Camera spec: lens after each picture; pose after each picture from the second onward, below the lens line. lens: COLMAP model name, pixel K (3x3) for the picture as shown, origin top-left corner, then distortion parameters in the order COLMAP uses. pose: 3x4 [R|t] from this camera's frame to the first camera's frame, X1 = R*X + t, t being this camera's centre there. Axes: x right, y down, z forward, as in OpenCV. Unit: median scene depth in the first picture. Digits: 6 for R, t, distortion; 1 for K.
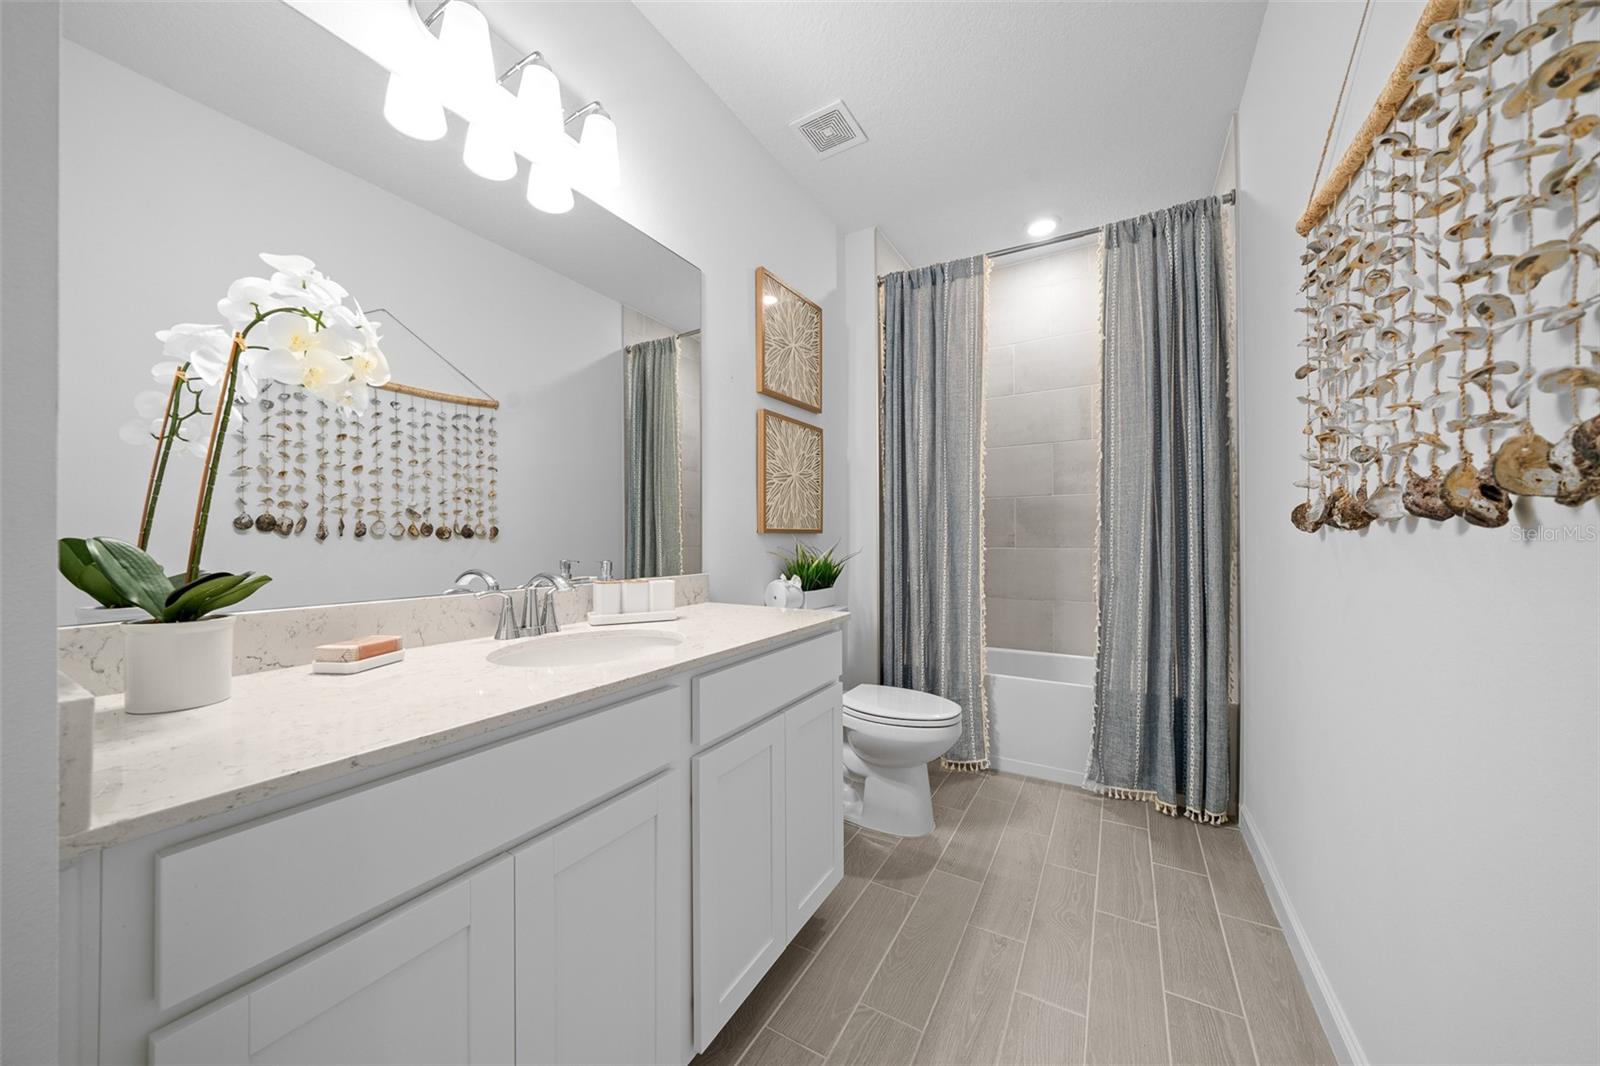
lens RADIAL K [[545.3, 0, 798.2], [0, 545.3, 535.0], [0, 0, 1]] dist [-0.006804, -0.000194]
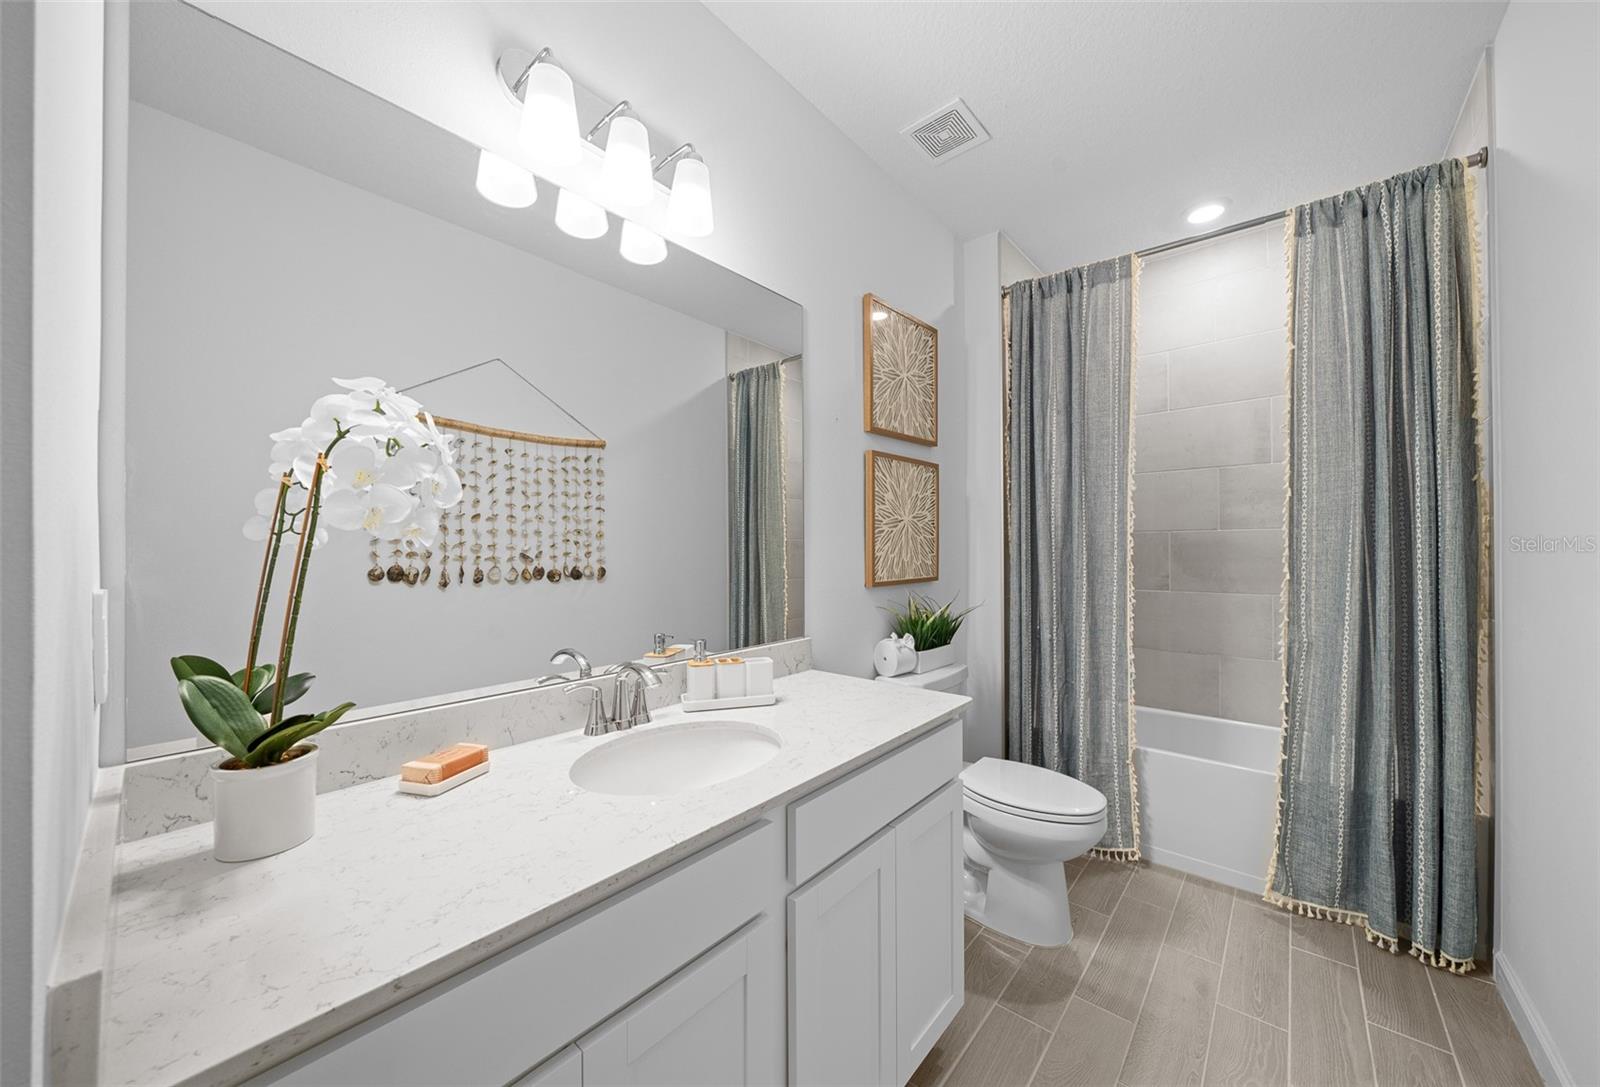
lens RADIAL K [[568.5, 0, 814.7], [0, 568.5, 546.2], [0, 0, 1]] dist [-0.007976, 0.000515]
pose [[0.985913, -0.001220, -0.167252, 0.000239], [0.001518, 0.999997, 0.001652, -0.068213], [0.167250, -0.001882, 0.985913, 0.050245]]
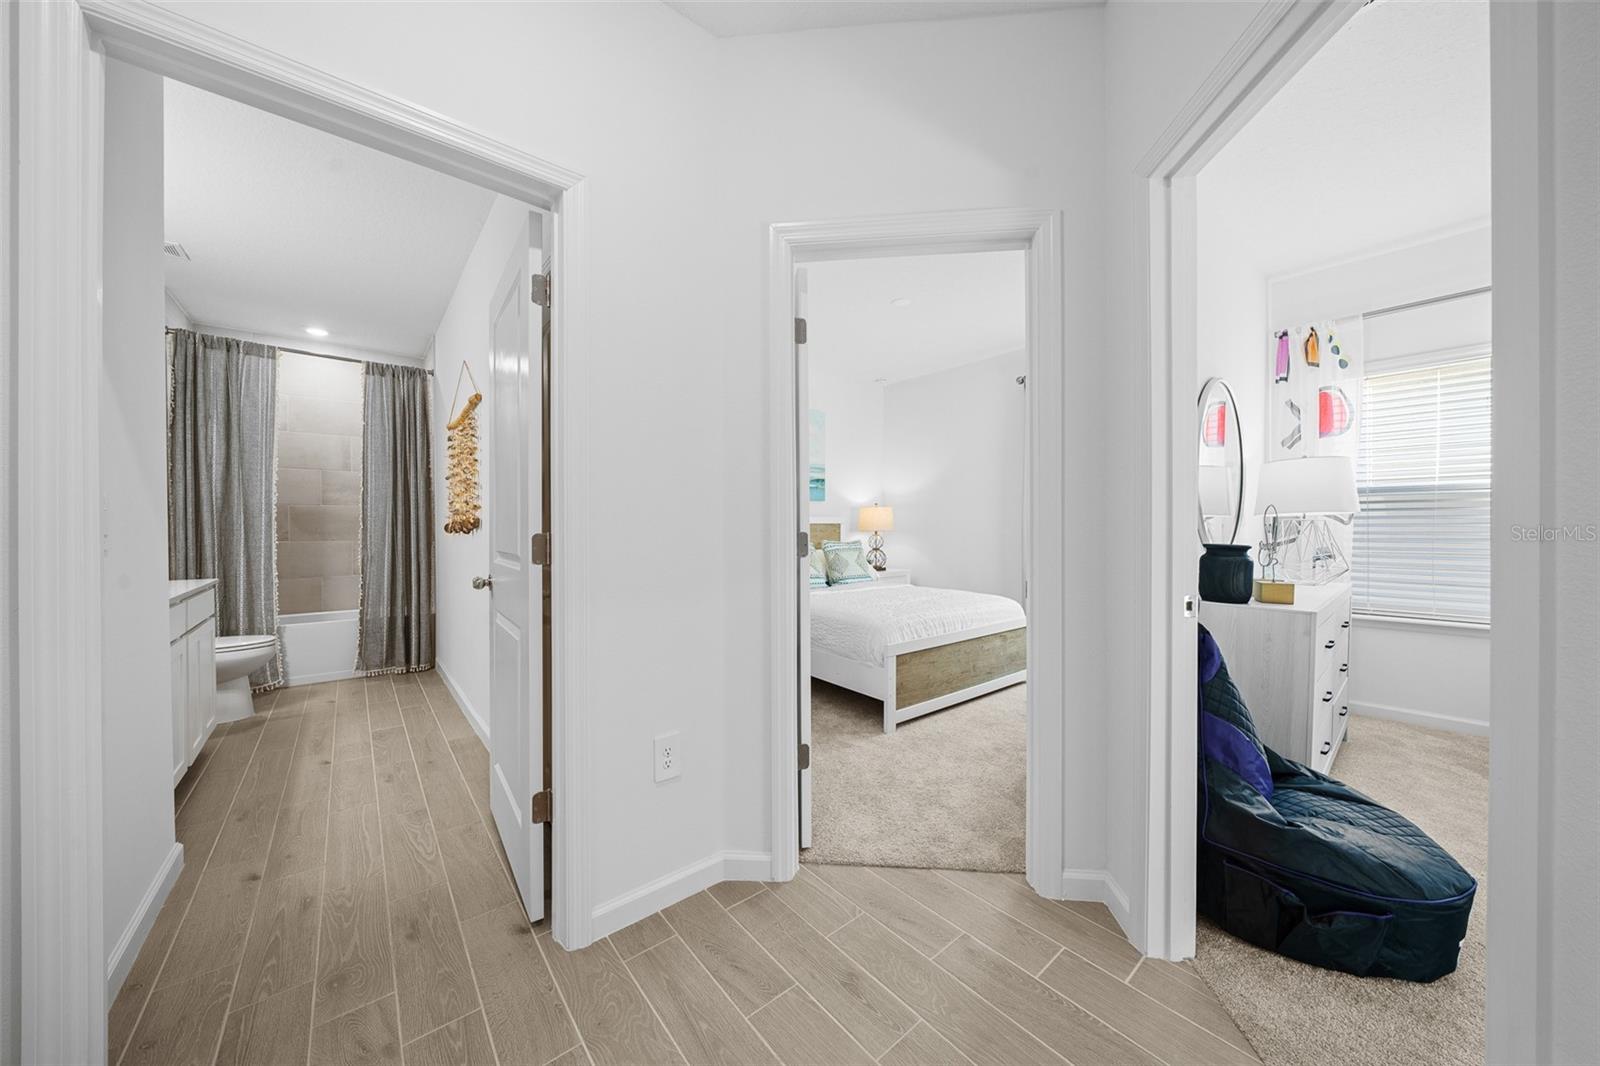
lens RADIAL K [[545.3, 0, 798.2], [0, 545.3, 535.0], [0, 0, 1]] dist [-0.006804, -0.000194]
pose [[0.338424, -0.008657, 0.940954, -0.643019], [-0.006142, 0.999916, 0.011409, -0.022848], [-0.940974, -0.009640, 0.338343, -0.959651]]
